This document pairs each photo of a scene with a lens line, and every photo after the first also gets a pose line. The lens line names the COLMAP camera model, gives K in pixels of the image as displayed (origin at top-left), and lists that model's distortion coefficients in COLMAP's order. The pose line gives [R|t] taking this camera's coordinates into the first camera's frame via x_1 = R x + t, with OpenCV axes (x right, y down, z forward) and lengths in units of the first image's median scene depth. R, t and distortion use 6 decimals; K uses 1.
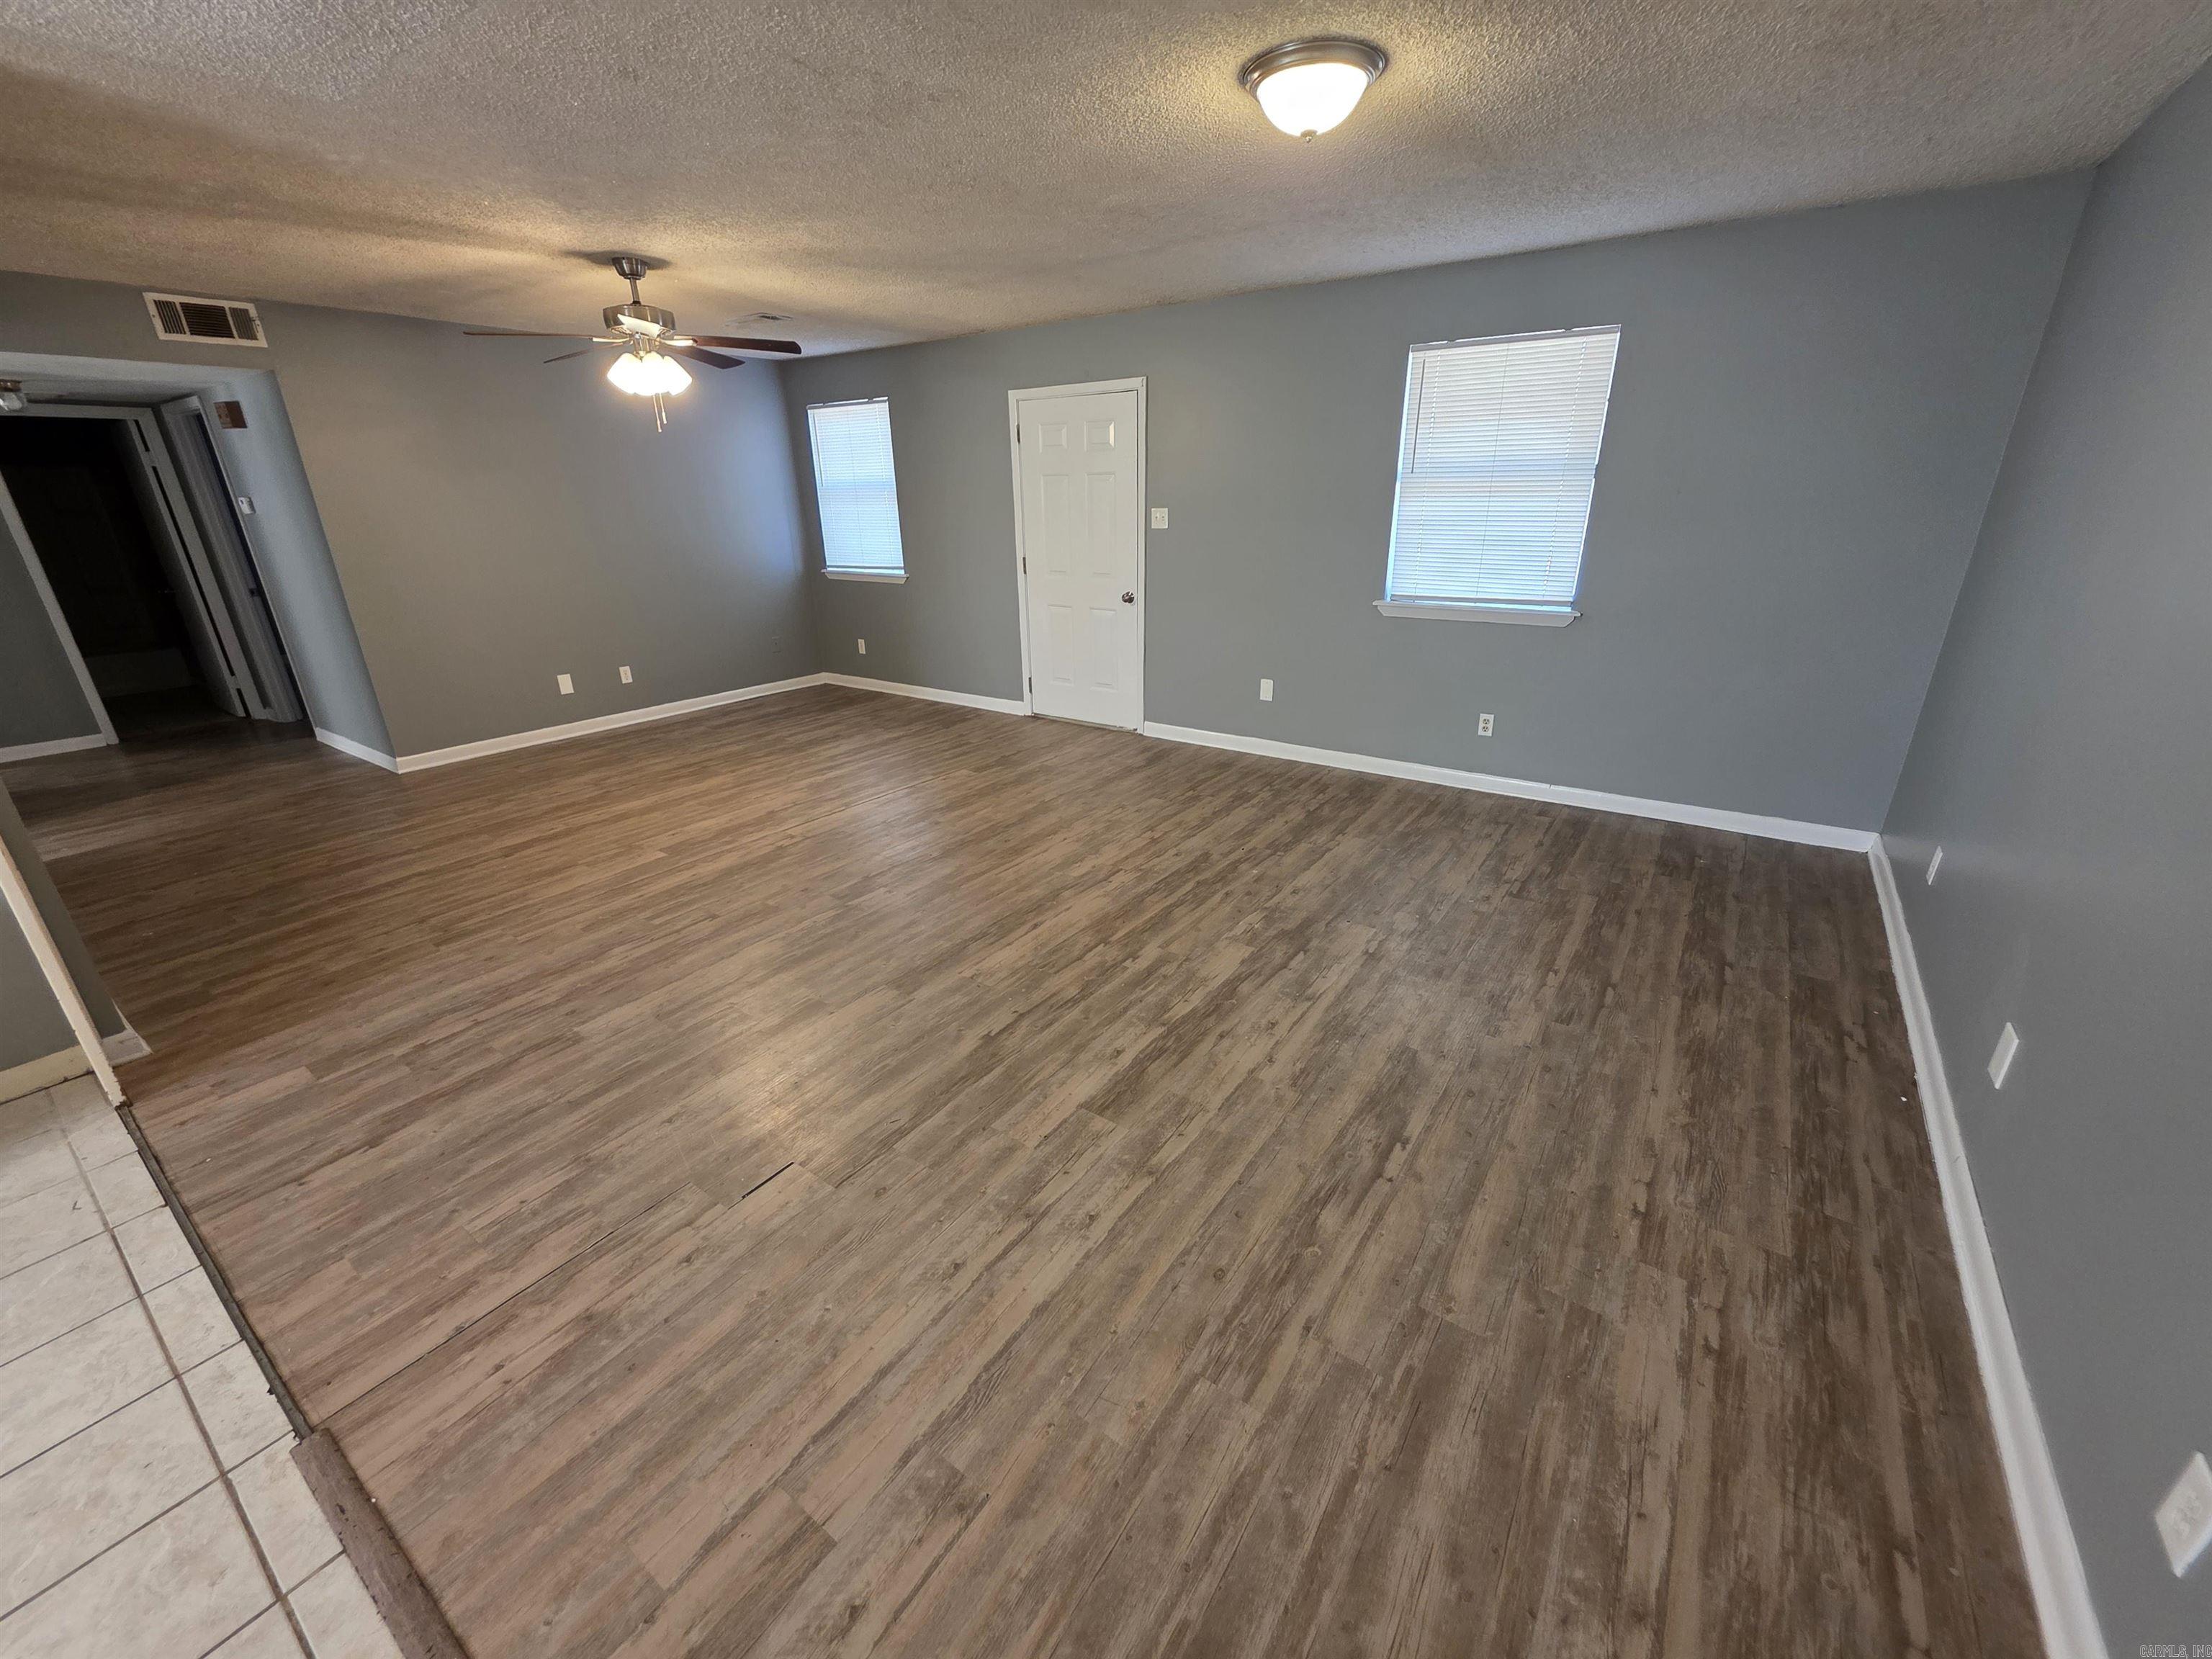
lens RADIAL K [[879.6, 0, 1103.7], [0, 879.6, 835.9], [0, 0, 1]] dist [0.005729, -0.001512]
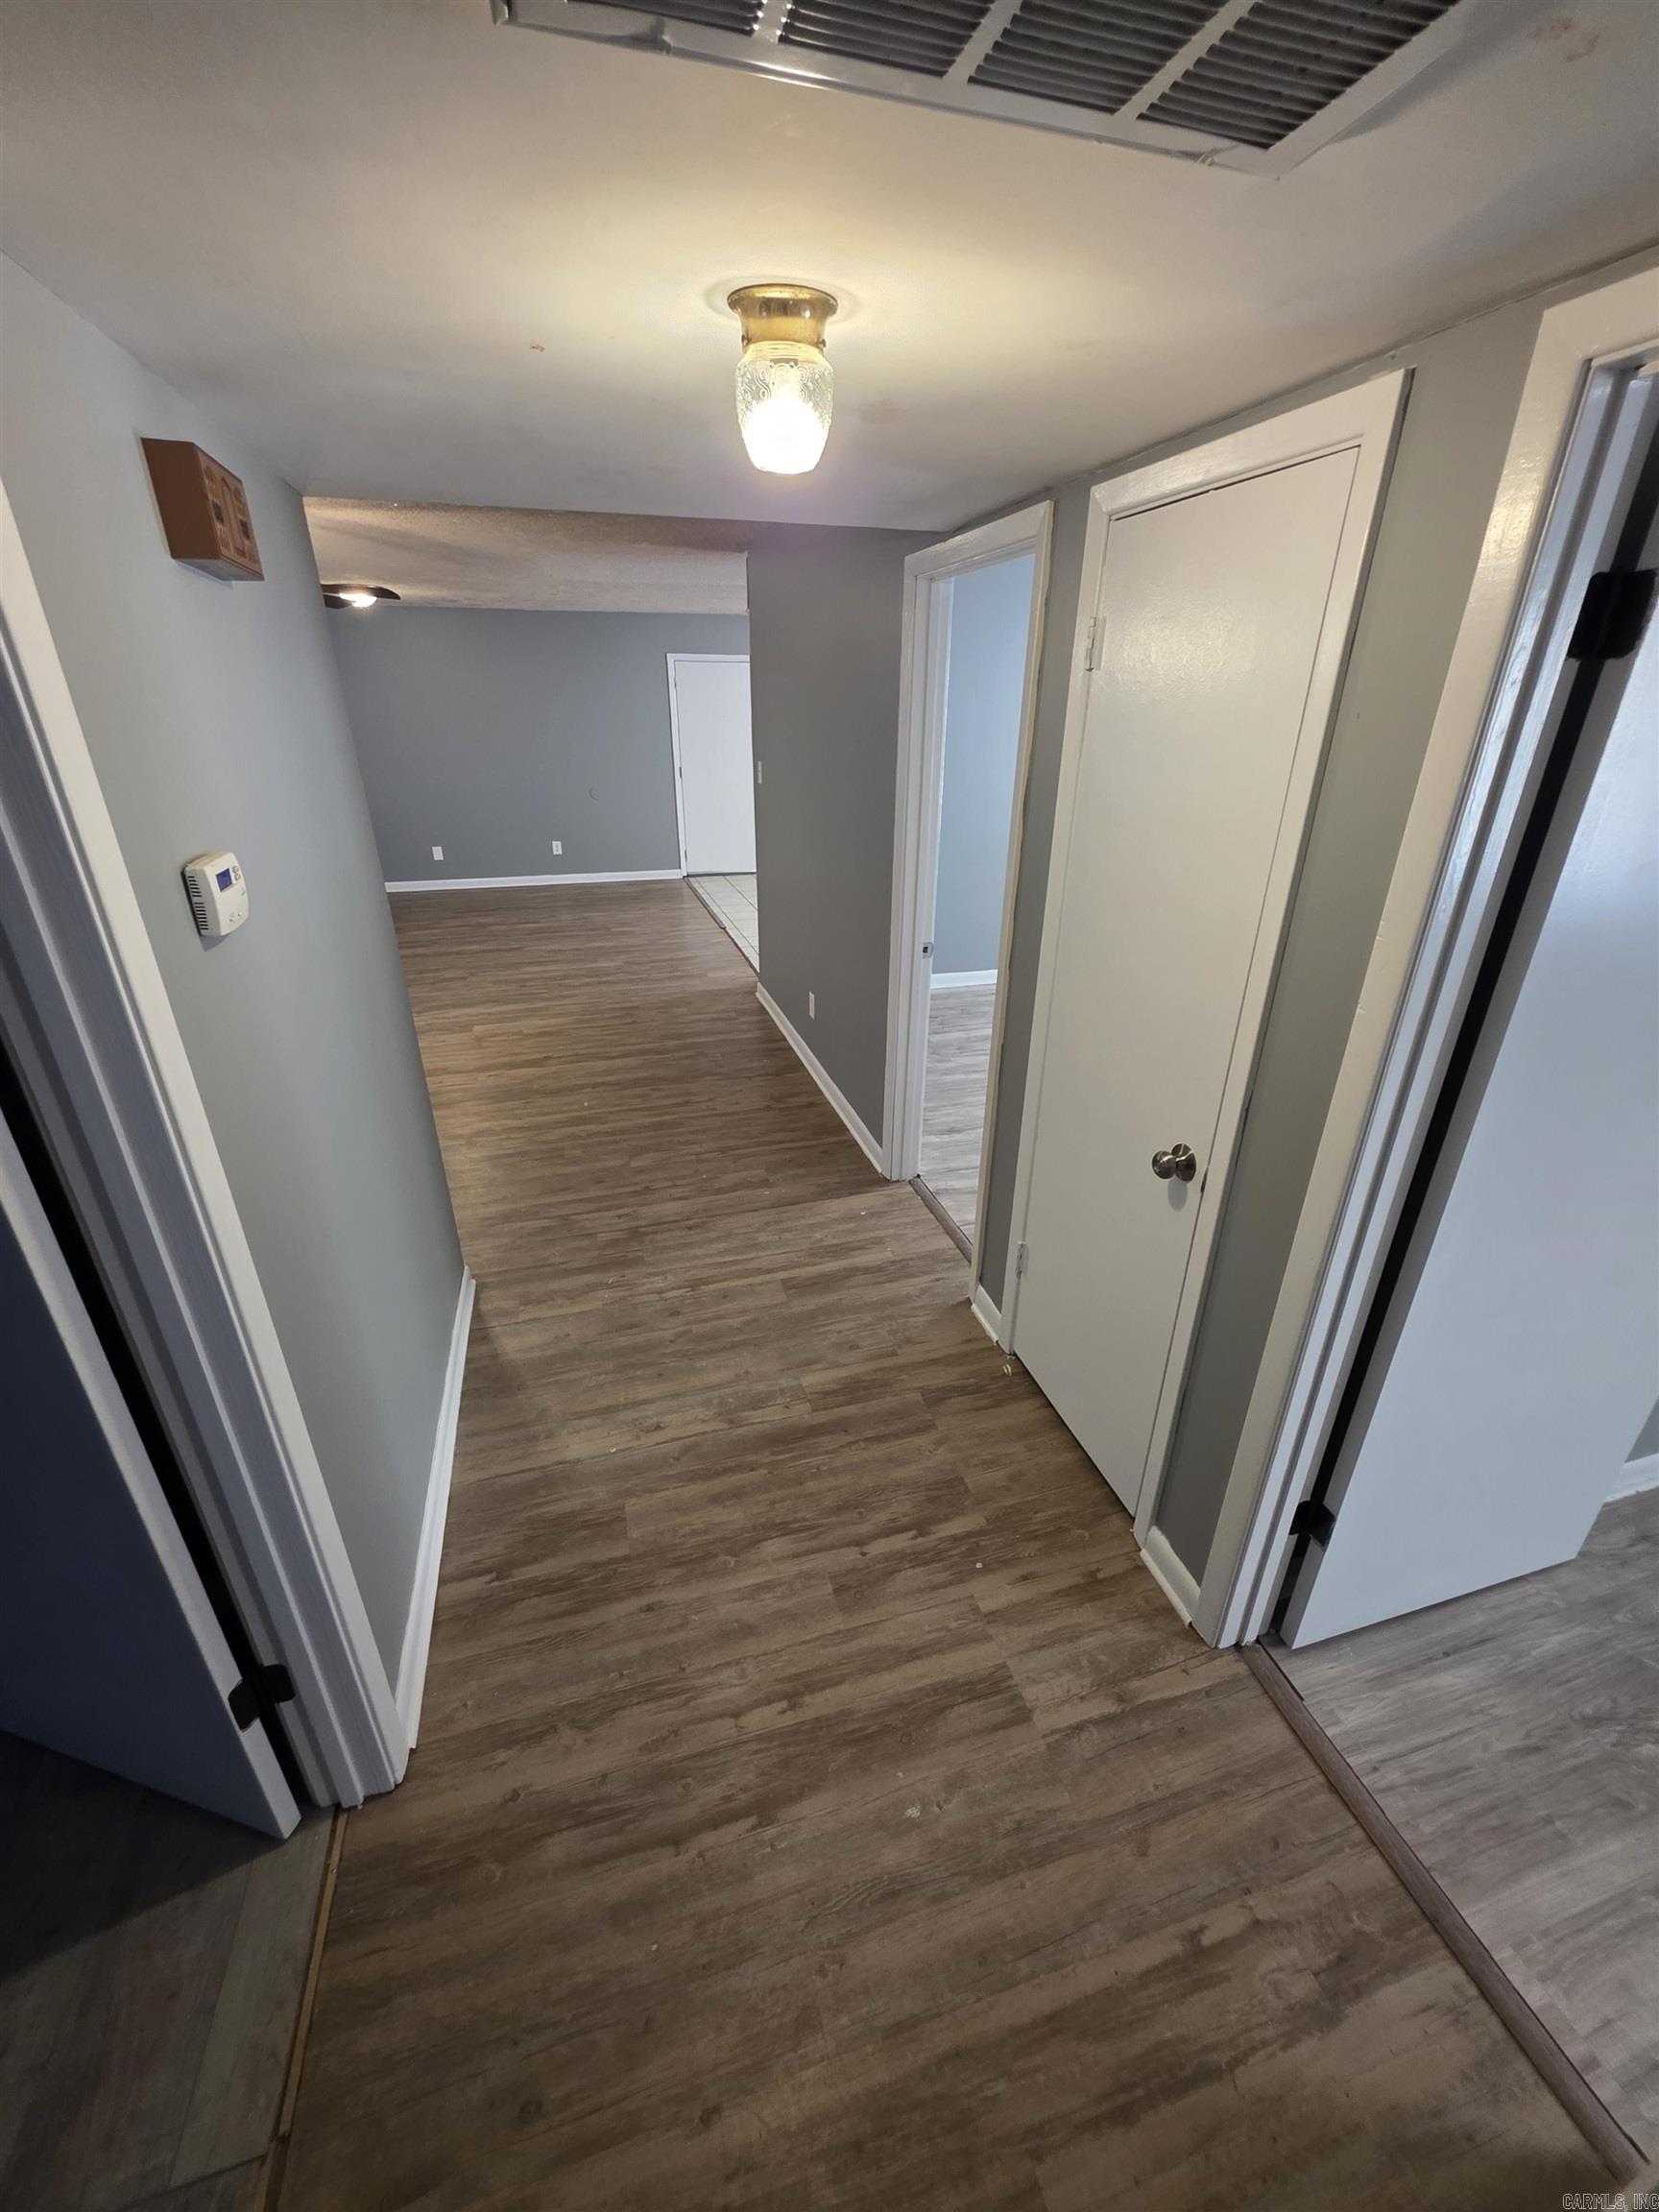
lens RADIAL K [[879.6, 0, 824.5], [0, 879.6, 1106.0], [0, 0, 1]] dist [0.005729, -0.001512]
pose [[-0.777928, -0.251795, 0.575698, -1.759229], [0.241727, 0.725768, 0.644072, -0.632938], [-0.579997, 0.640203, -0.503729, 1.509974]]
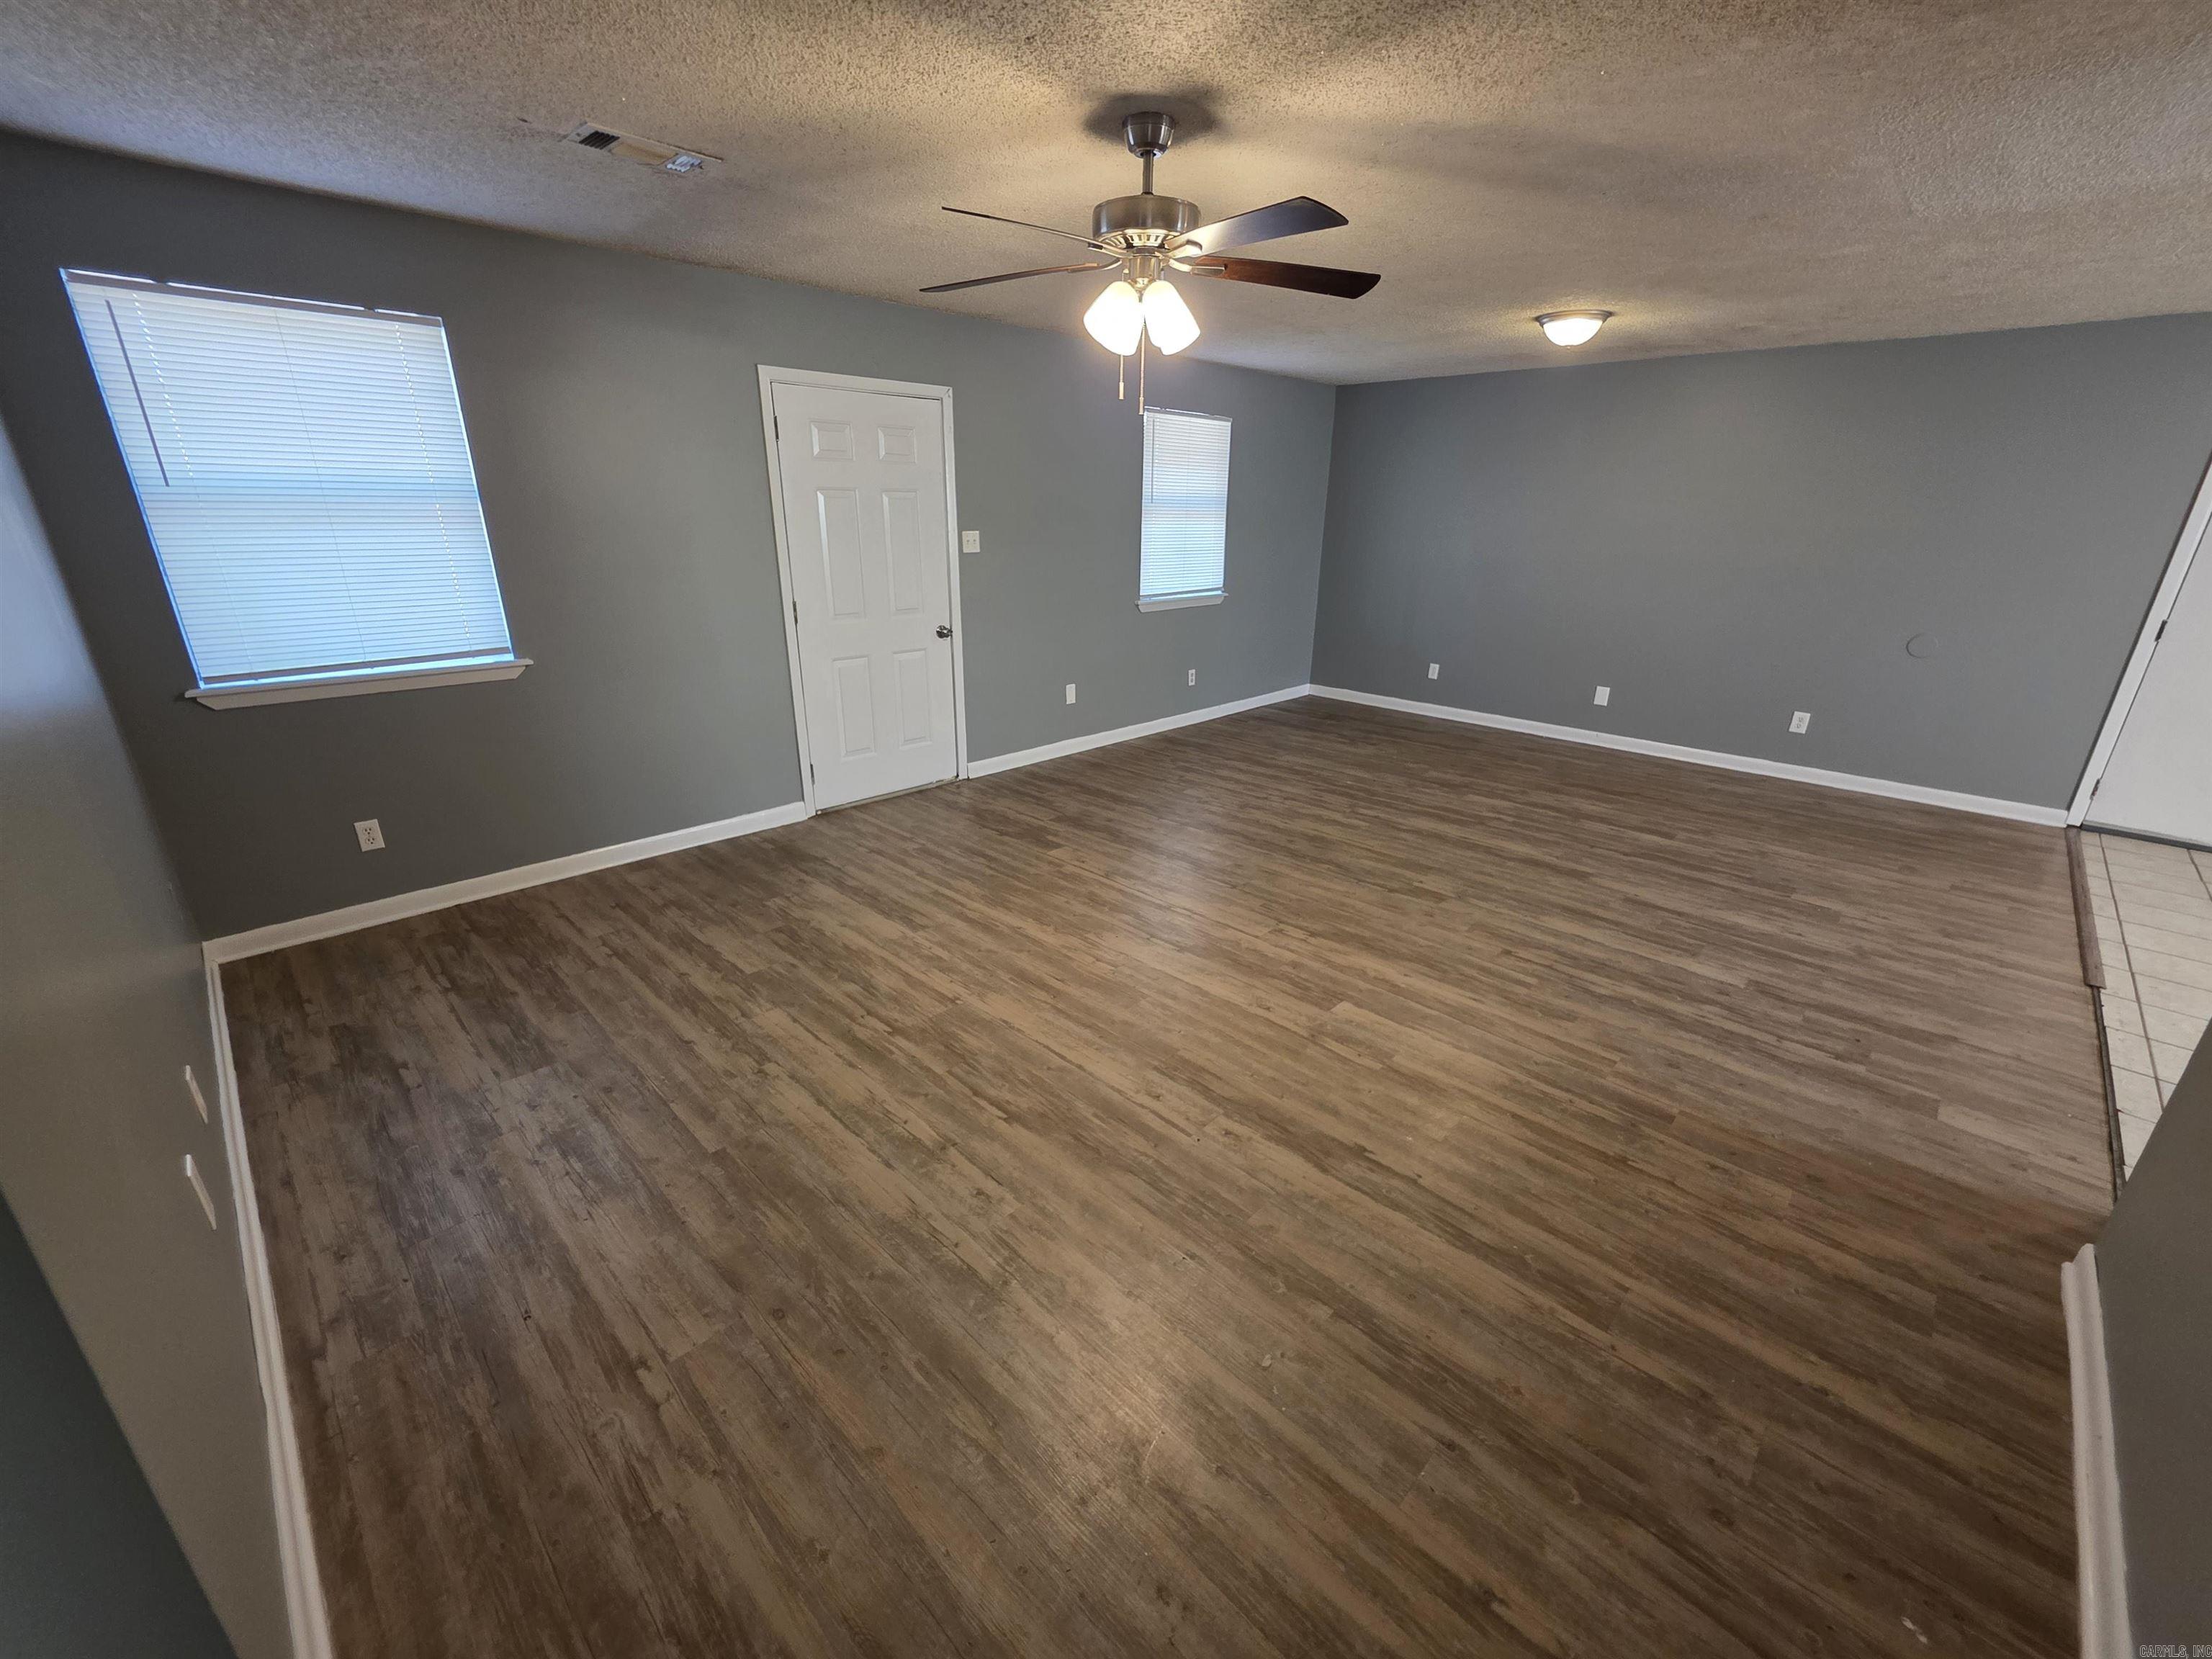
lens RADIAL K [[892.2, 0, 1111.2], [0, 892.2, 824.7], [0, 0, 1]] dist [0.000451, -0.000488]
pose [[0.156460, -0.317625, 0.935219, -1.243226], [0.348969, 0.903586, 0.248500, -0.385082], [-0.923981, 0.287482, 0.252216, 1.005338]]
